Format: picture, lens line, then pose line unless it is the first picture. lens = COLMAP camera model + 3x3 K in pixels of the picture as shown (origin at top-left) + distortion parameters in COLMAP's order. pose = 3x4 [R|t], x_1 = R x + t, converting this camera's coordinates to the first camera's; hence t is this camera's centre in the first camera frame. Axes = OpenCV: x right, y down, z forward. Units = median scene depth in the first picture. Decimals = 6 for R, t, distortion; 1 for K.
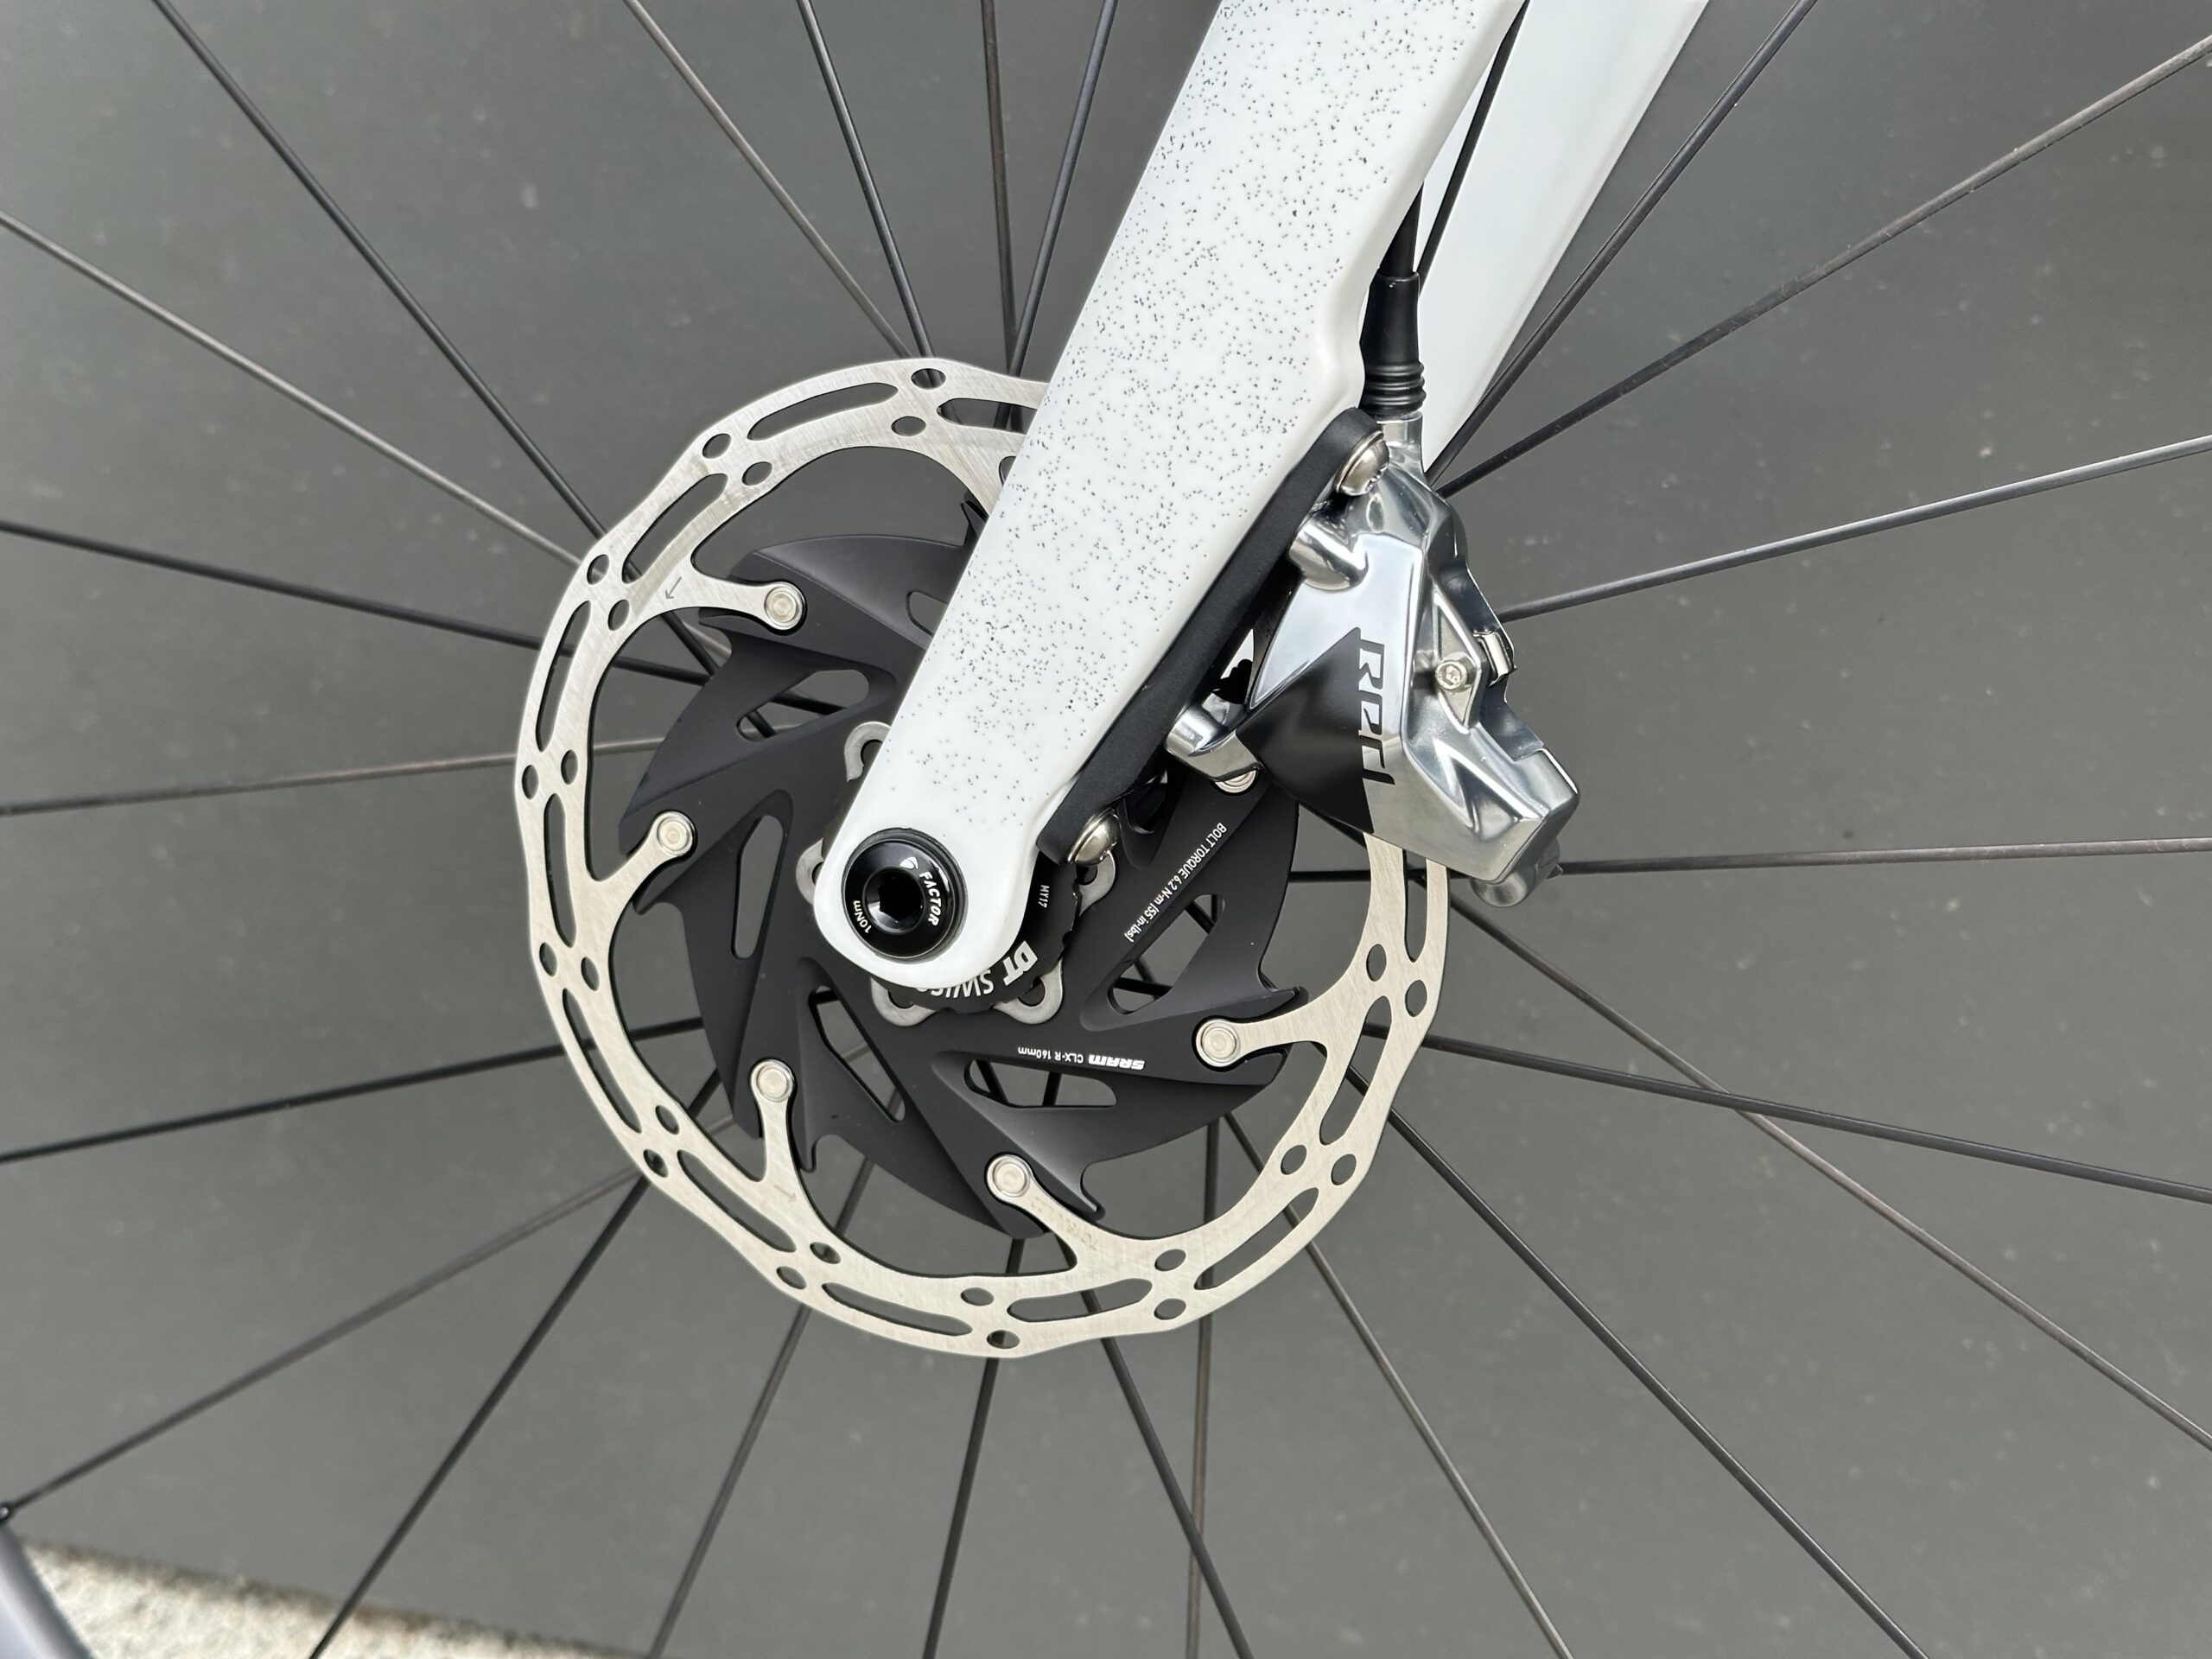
lens RADIAL K [[3107.1, 0, 1113.1], [0, 3107.1, 821.2], [0, 0, 1]] dist [0.225603, -0.550245]
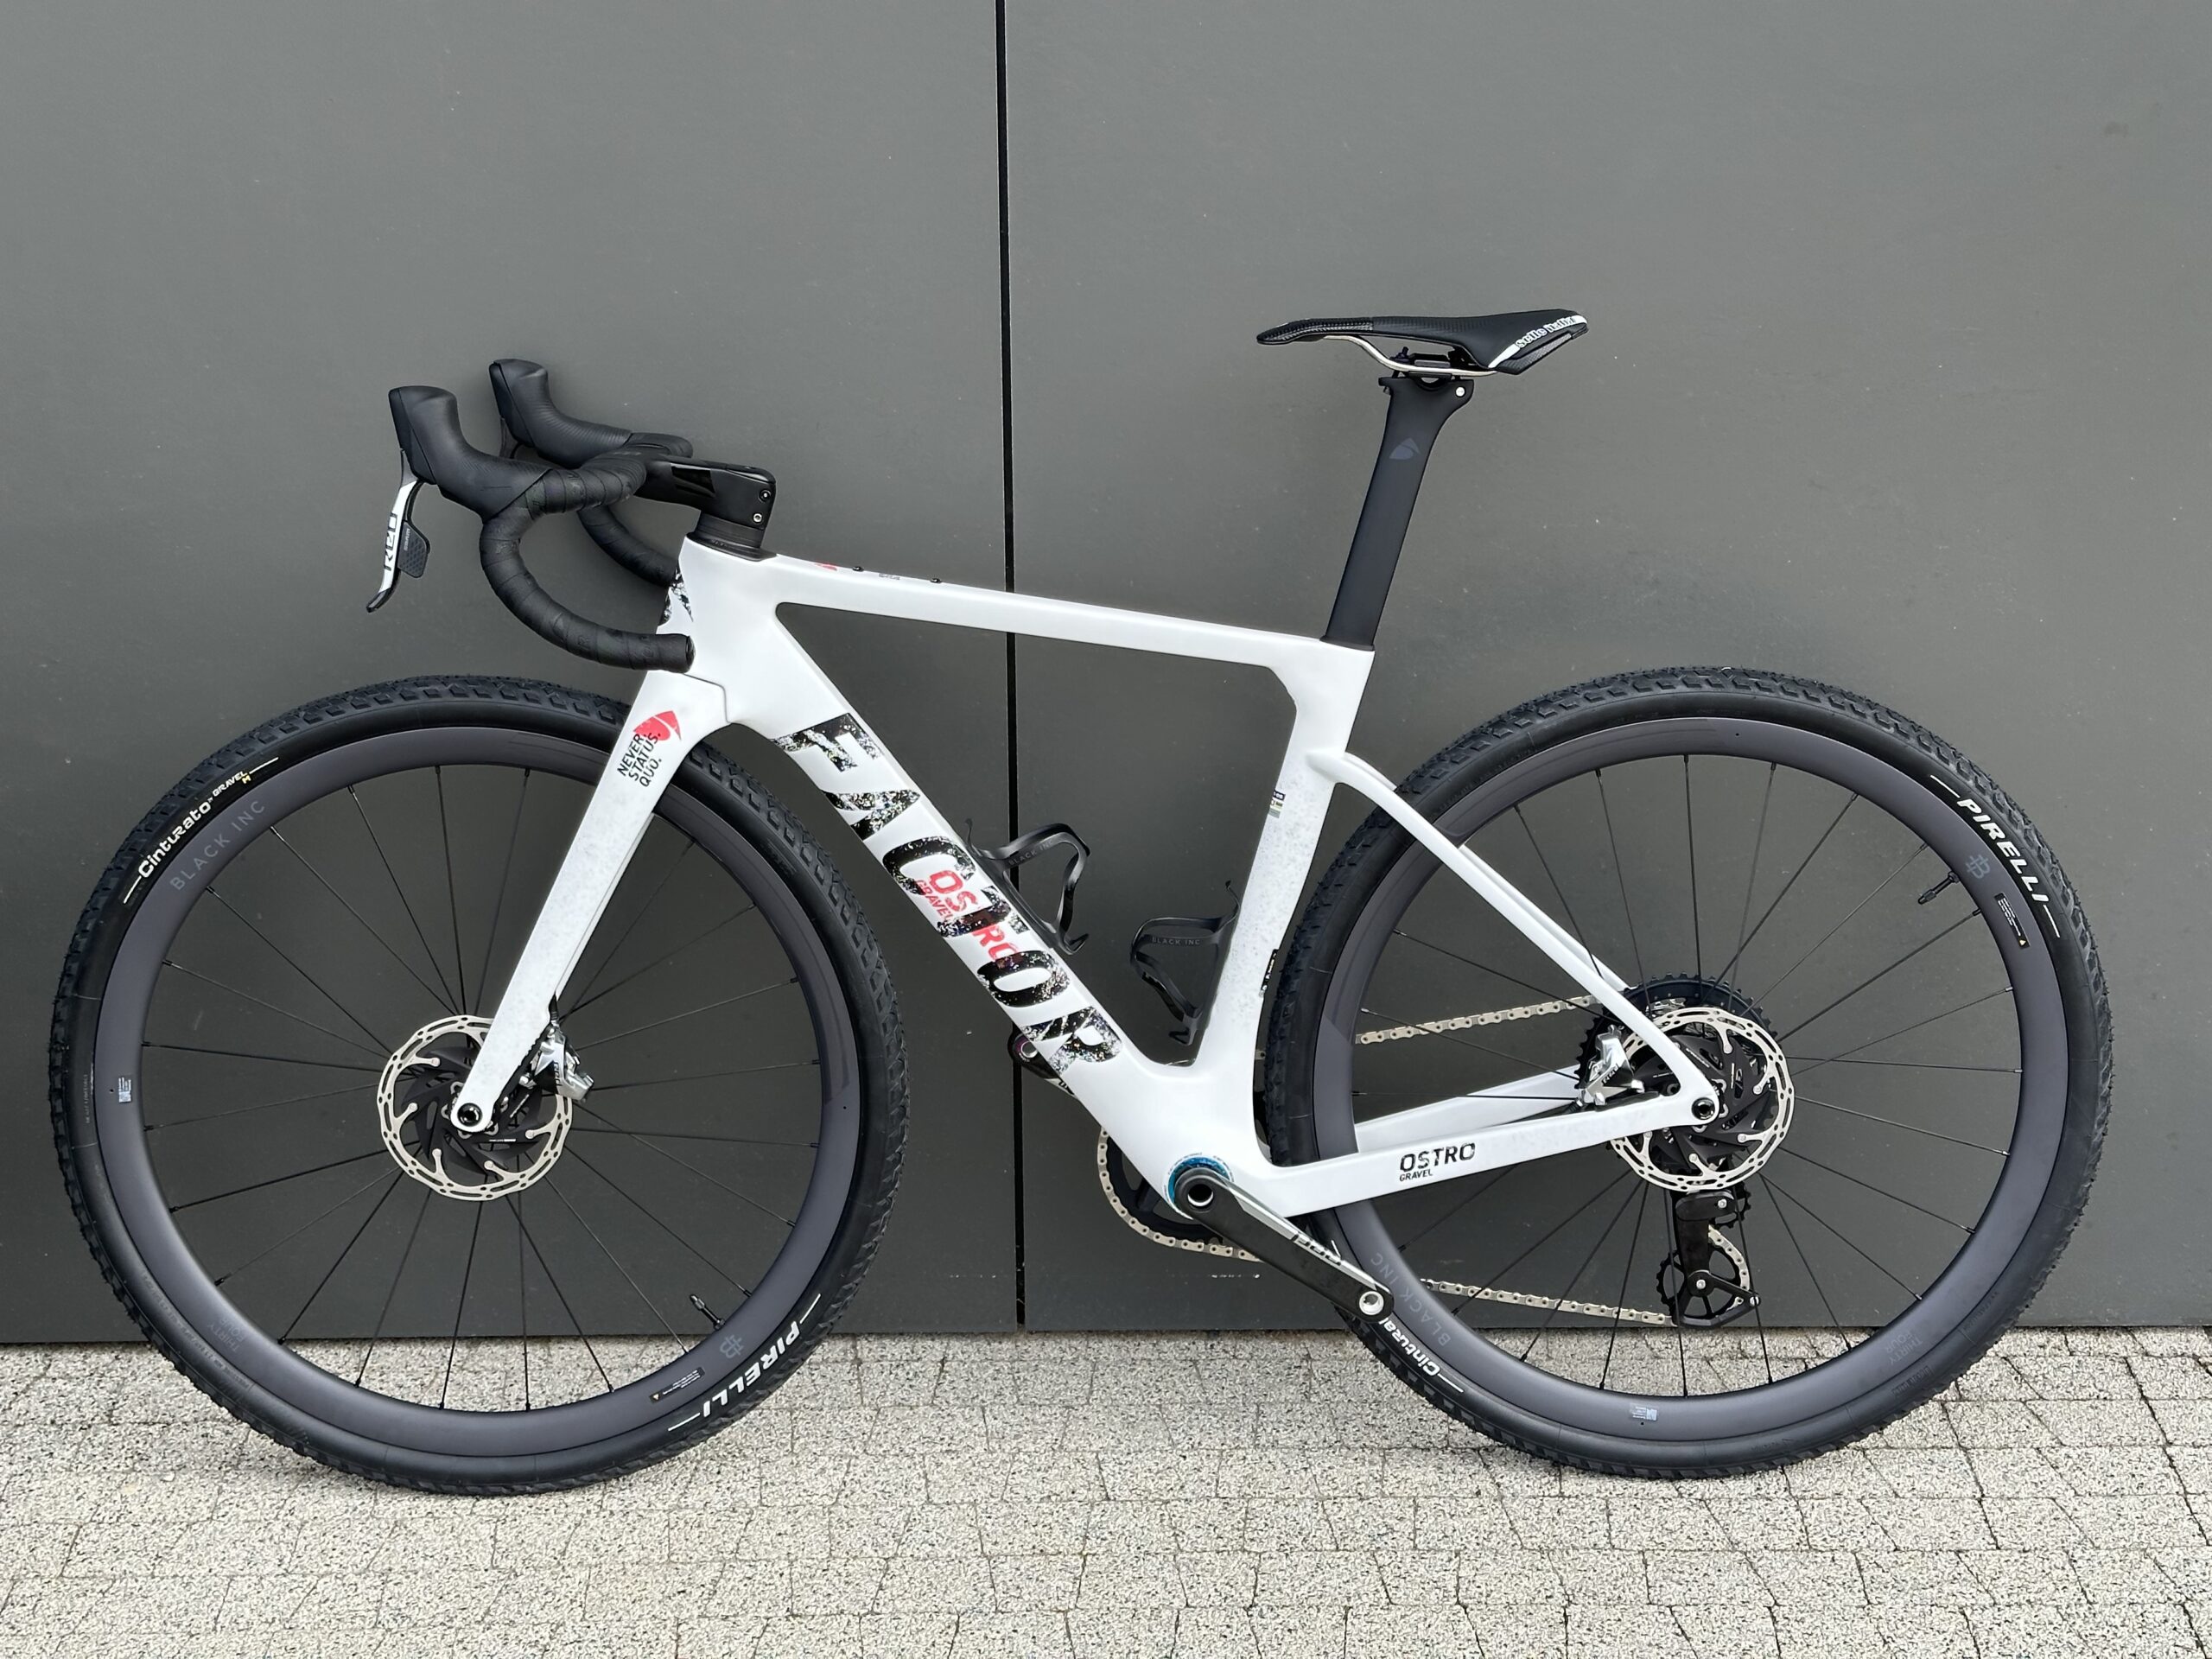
lens RADIAL K [[3107.1, 0, 1113.1], [0, 3107.1, 821.2], [0, 0, 1]] dist [0.225603, -0.550245]
pose [[0.934793, -0.094139, 0.342490, -0.812240], [0.089208, 0.995556, 0.030160, -0.530168], [-0.343808, 0.002359, 0.939037, -4.349941]]
